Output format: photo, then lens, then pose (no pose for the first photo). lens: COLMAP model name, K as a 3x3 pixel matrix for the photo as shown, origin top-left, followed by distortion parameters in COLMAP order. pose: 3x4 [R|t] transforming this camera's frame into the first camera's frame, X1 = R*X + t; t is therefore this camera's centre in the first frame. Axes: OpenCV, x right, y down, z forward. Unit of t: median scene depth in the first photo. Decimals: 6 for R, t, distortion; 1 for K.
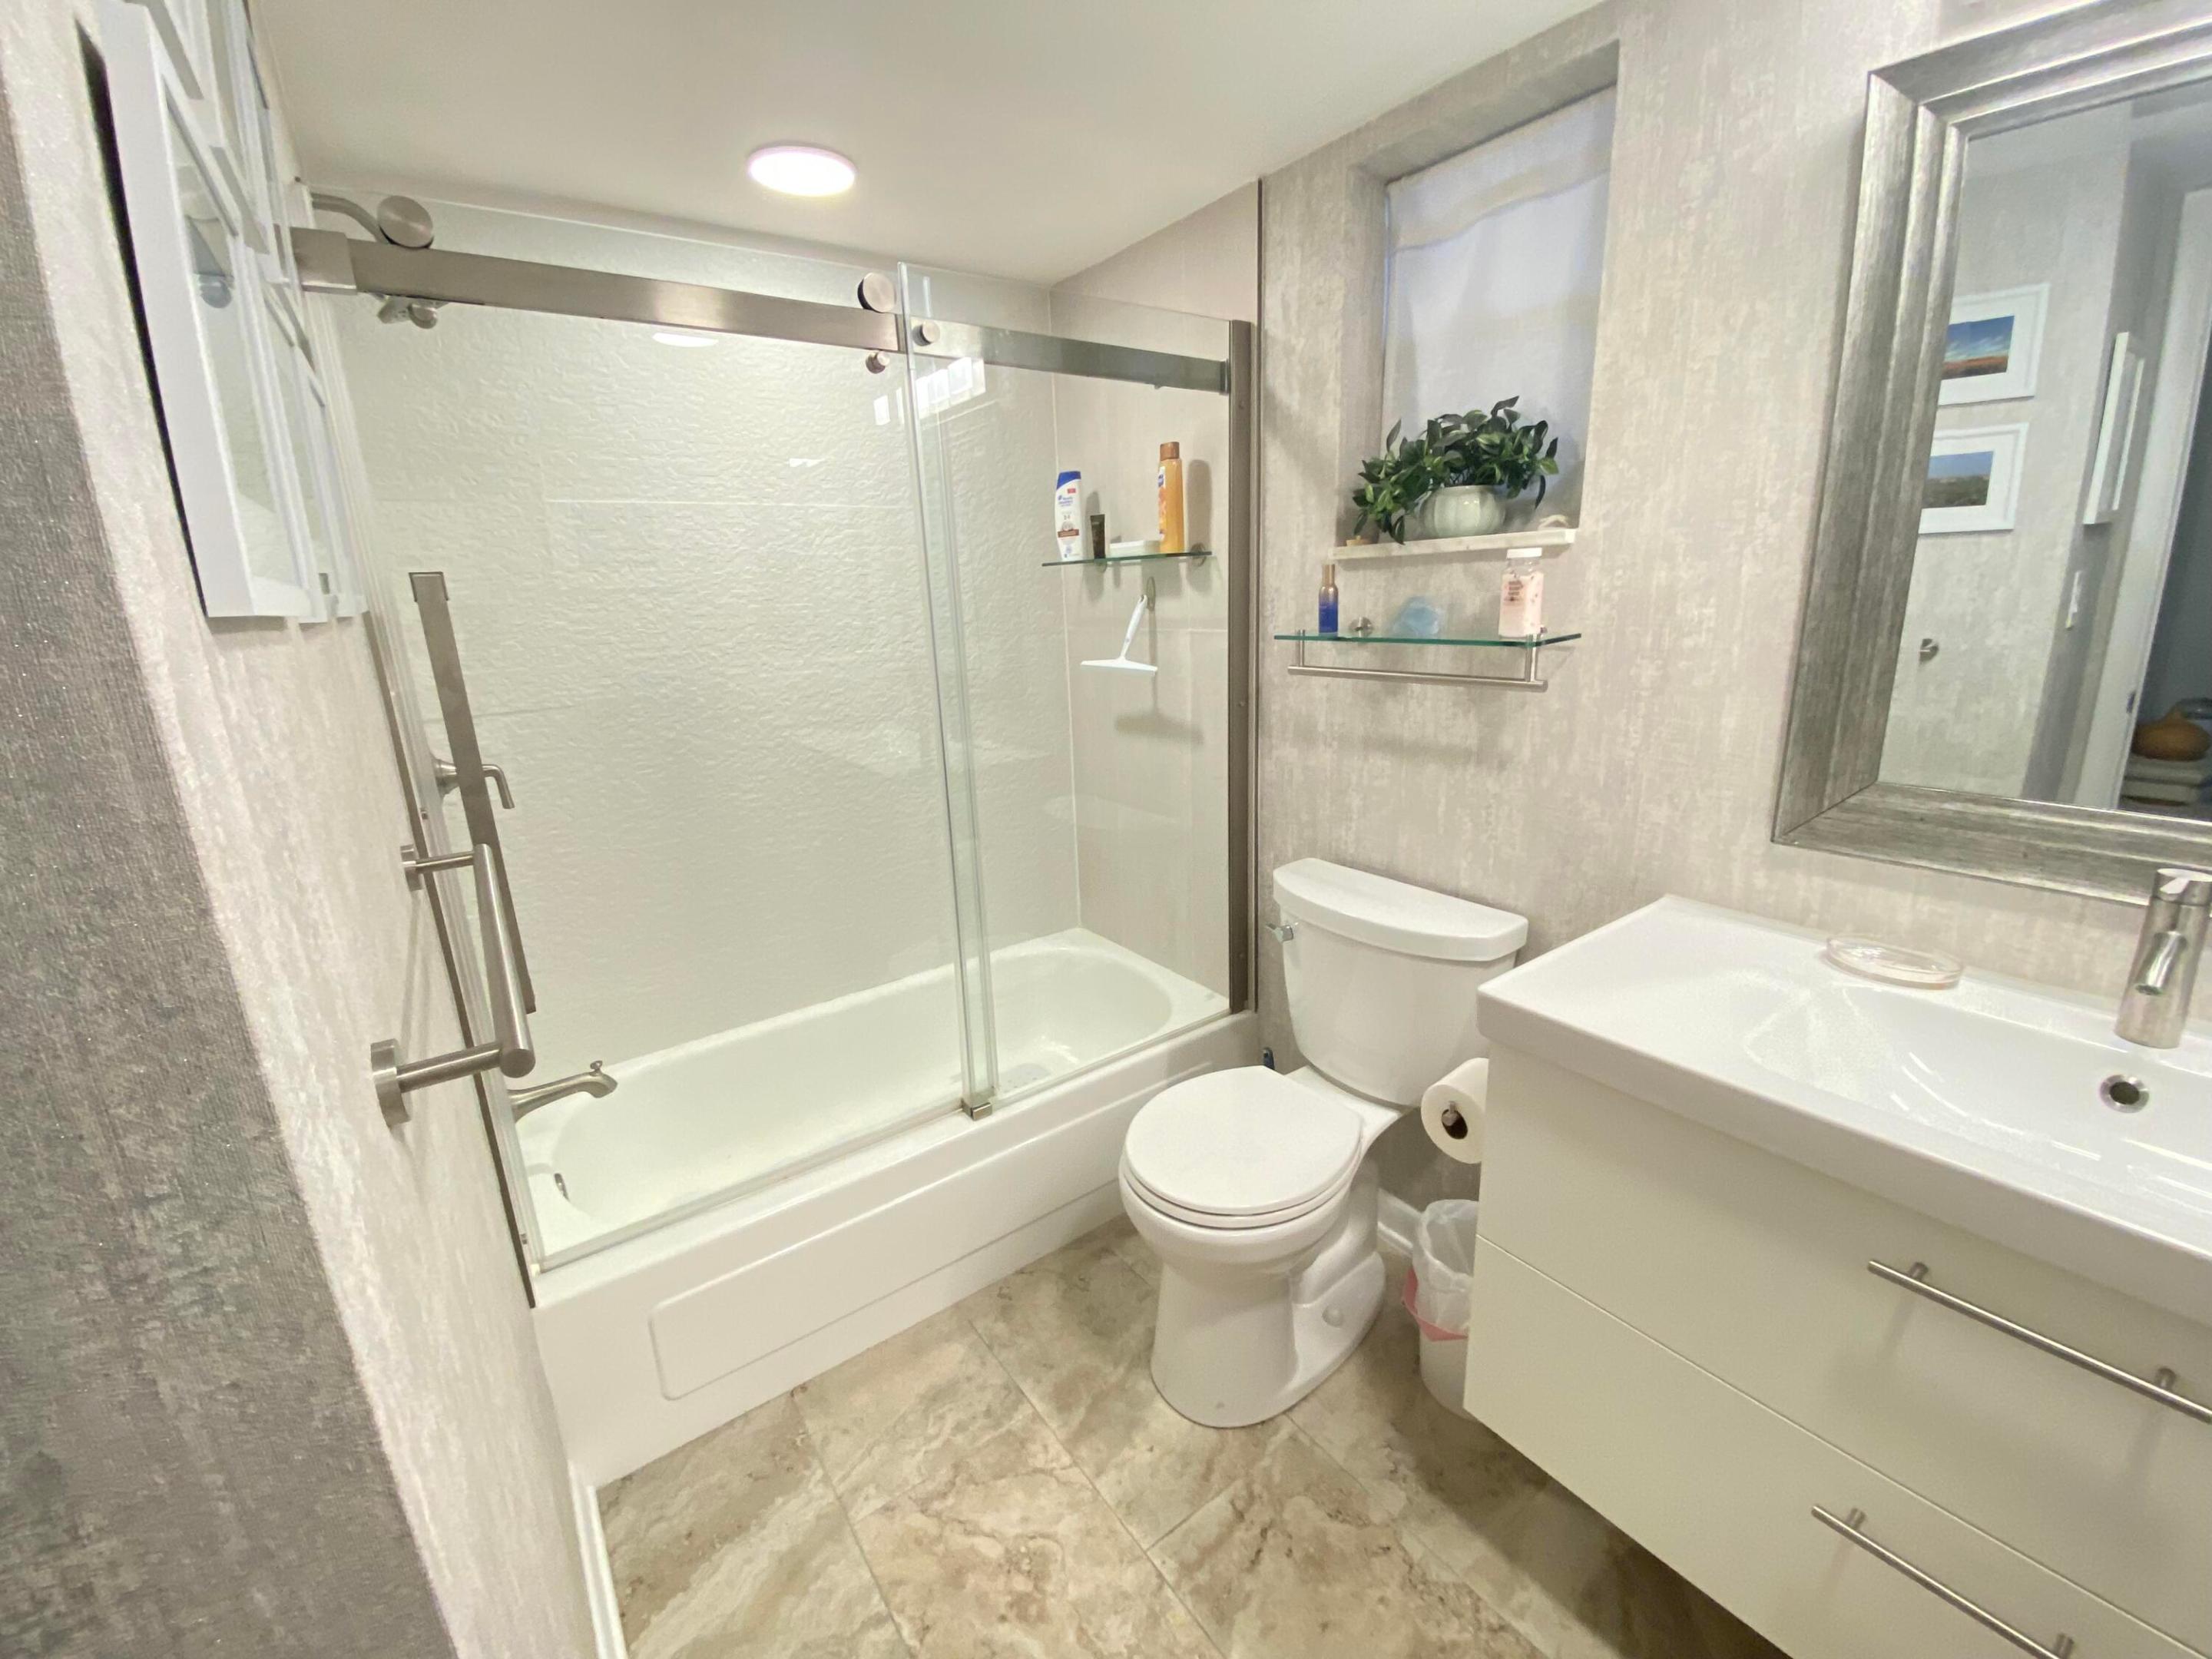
lens RADIAL K [[906.5, 0, 1089.3], [0, 906.5, 817.8], [0, 0, 1]] dist [0.014670, -0.018895]
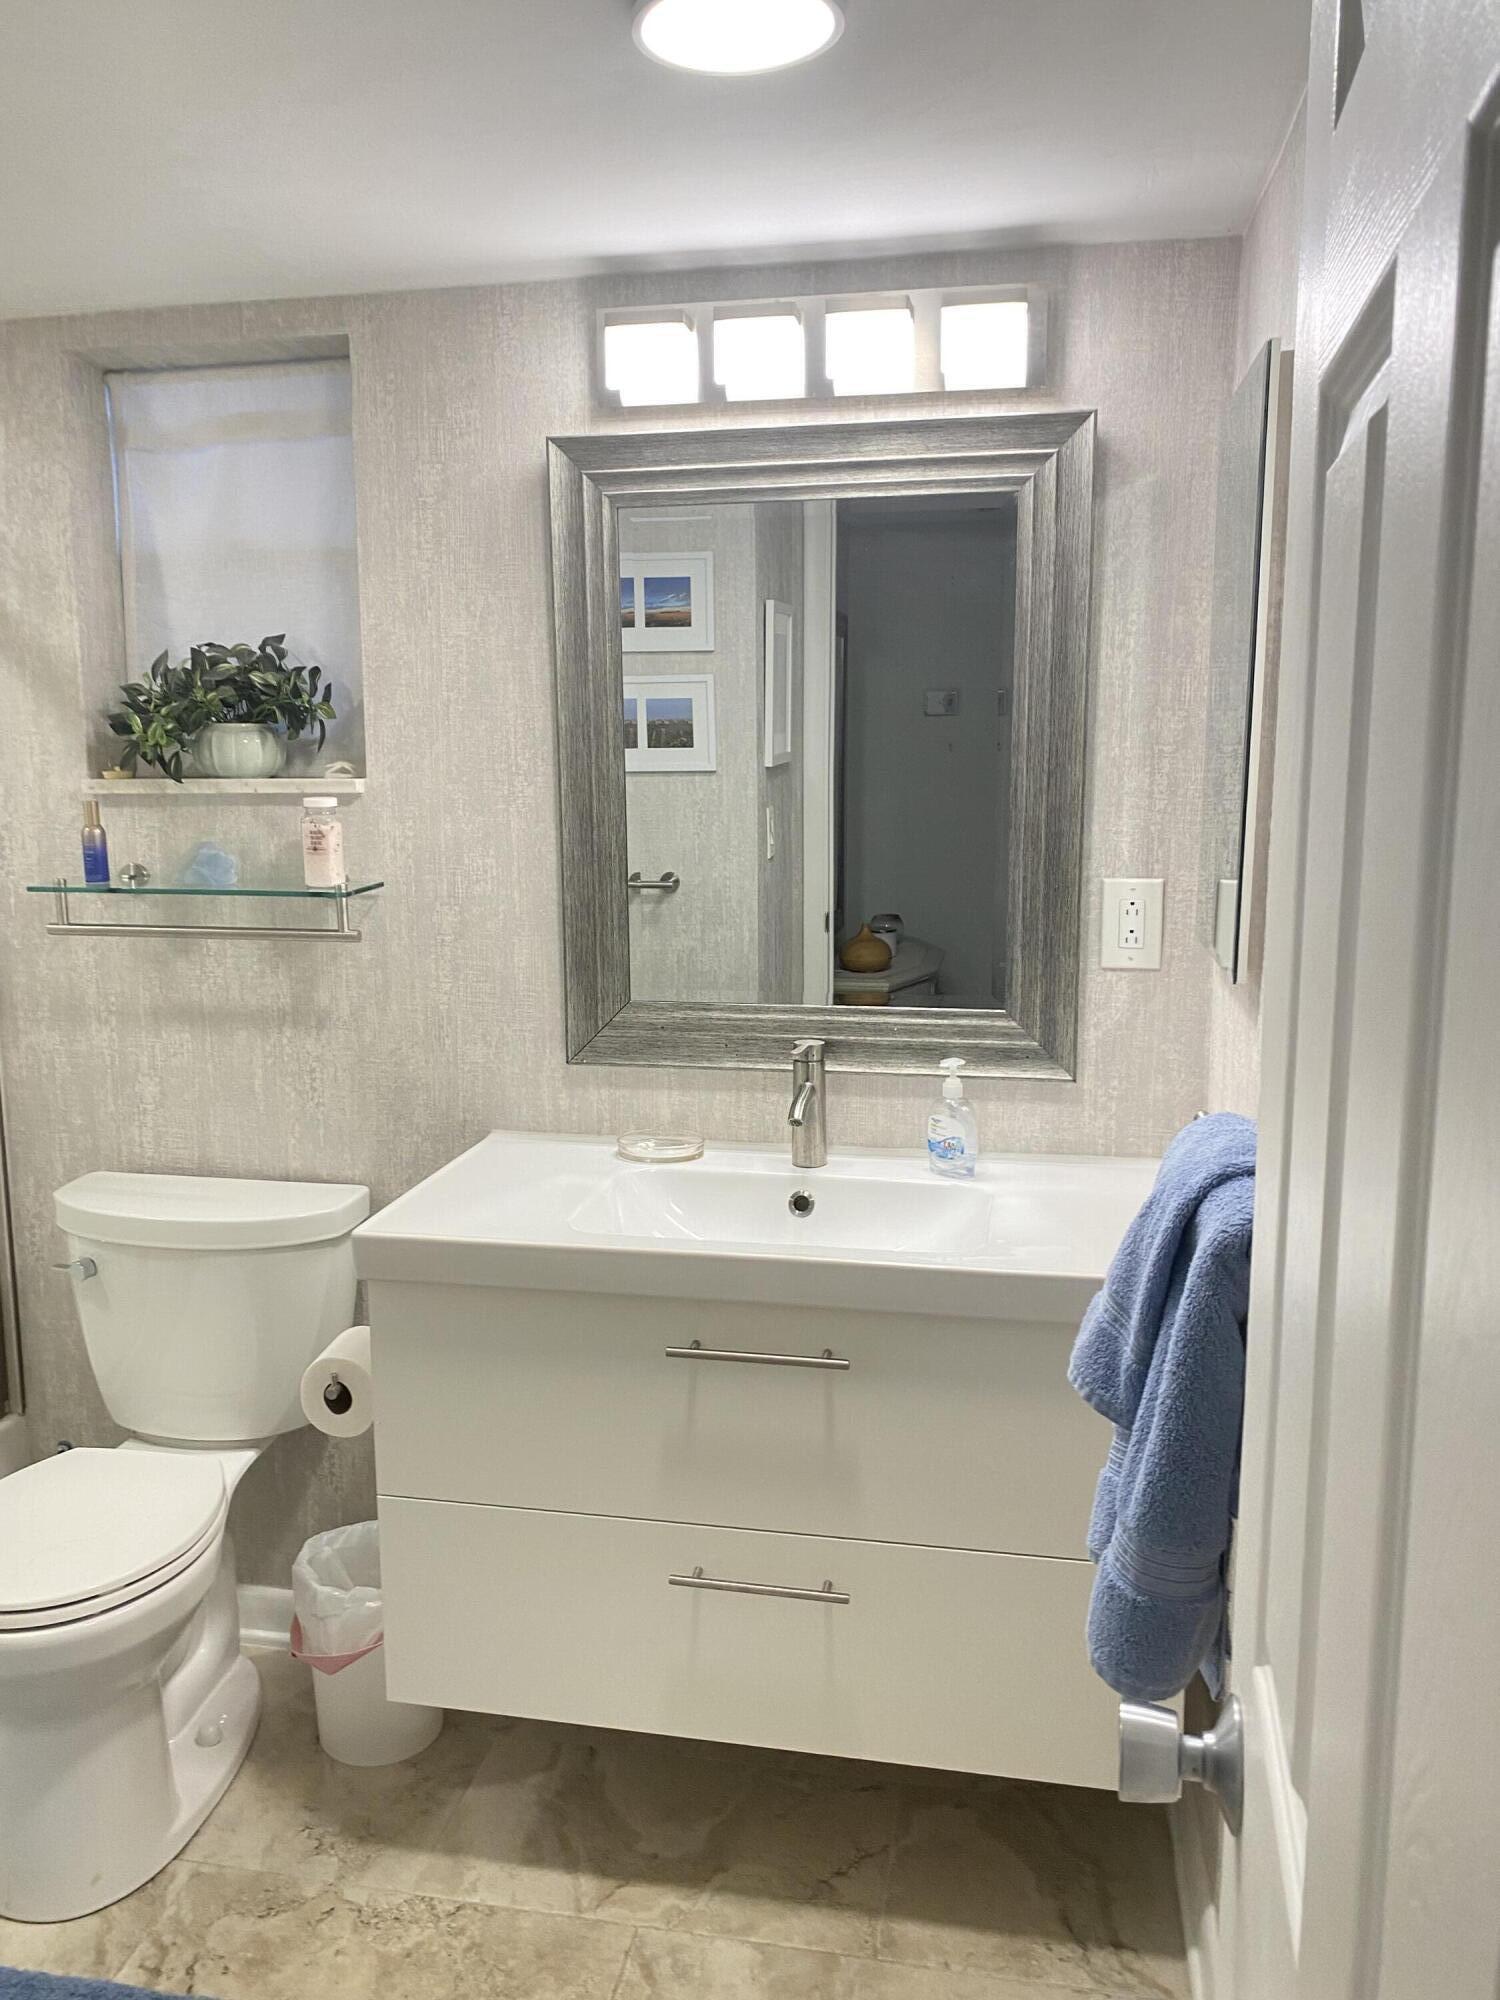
lens RADIAL K [[1517.7, 0, 745.9], [0, 1517.7, 997.8], [0, 0, 1]] dist [0.083417, -0.098436]
pose [[0.721903, -0.075610, 0.687852, -0.303949], [0.148584, 0.987765, -0.047363, 0.054980], [-0.675855, 0.136395, 0.724304, -0.421878]]
